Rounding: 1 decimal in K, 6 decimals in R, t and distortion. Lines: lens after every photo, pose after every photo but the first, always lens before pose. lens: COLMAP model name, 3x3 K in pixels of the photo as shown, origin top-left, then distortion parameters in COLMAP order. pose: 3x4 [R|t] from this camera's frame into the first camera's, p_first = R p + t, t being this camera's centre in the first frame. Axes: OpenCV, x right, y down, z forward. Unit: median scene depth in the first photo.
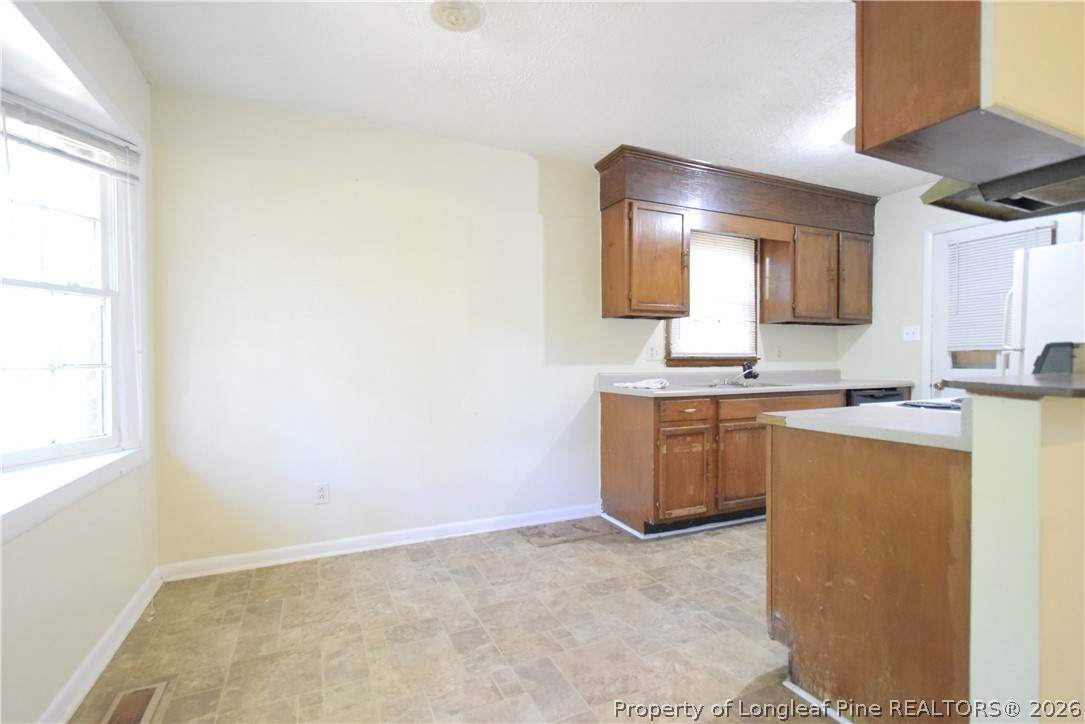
lens RADIAL K [[496.1, 0, 536.3], [0, 496.1, 367.1], [0, 0, 1]] dist [0.009714, -0.000736]
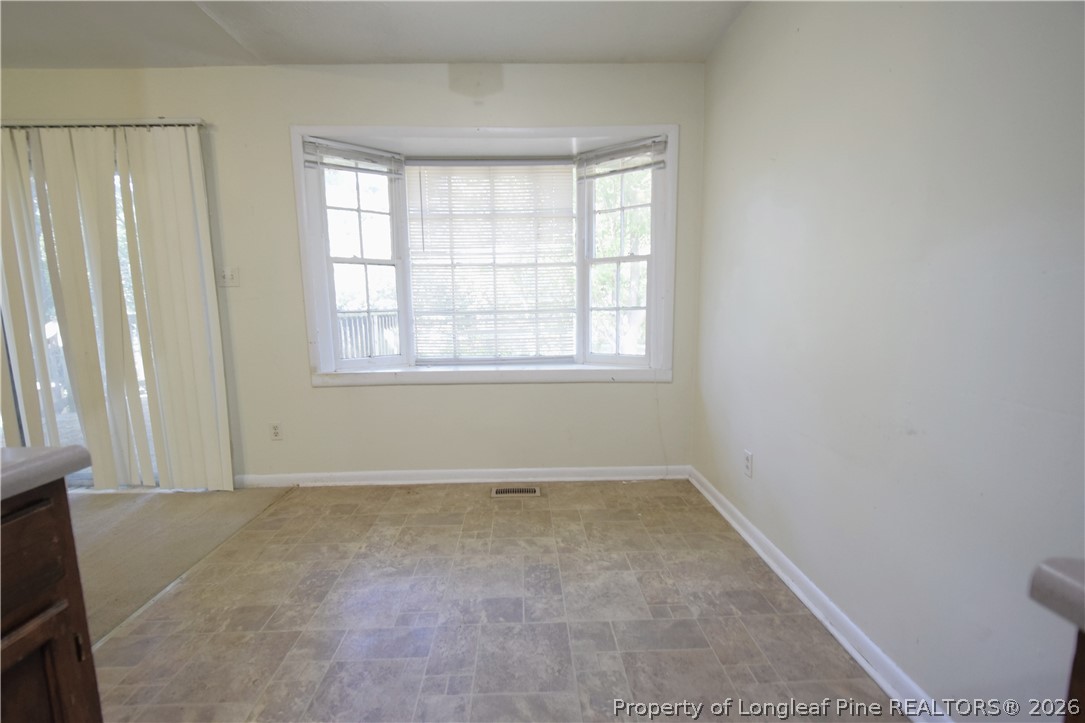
lens RADIAL K [[476.9, 0, 538.2], [0, 476.9, 370.6], [0, 0, 1]] dist [0.012011, -0.000083]
pose [[-0.389468, 0.139780, -0.910371, 0.493901], [0.005808, 0.988770, 0.149333, -0.029363], [0.921021, 0.052873, -0.385907, 1.135154]]
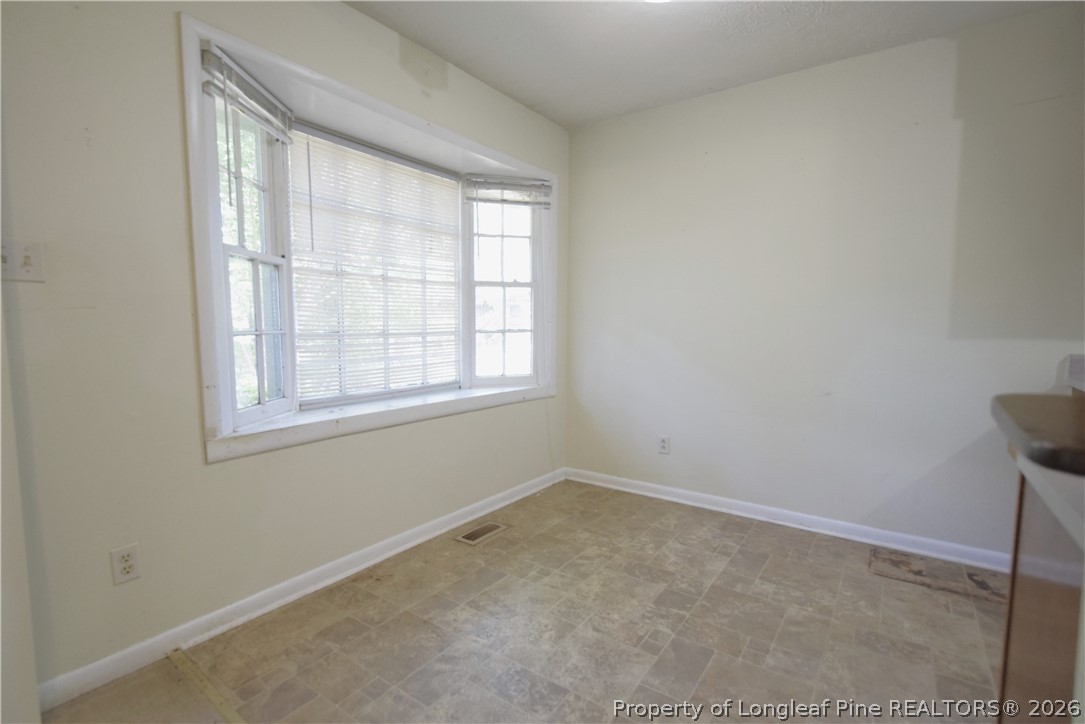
lens RADIAL K [[512.0, 0, 535.6], [0, 512.0, 372.1], [0, 0, 1]] dist [0.011275, -0.000695]
pose [[0.500372, 0.088765, -0.861248, 0.497138], [-0.015931, 0.995506, 0.093347, -0.022517], [0.865664, -0.032987, 0.499538, 0.181384]]
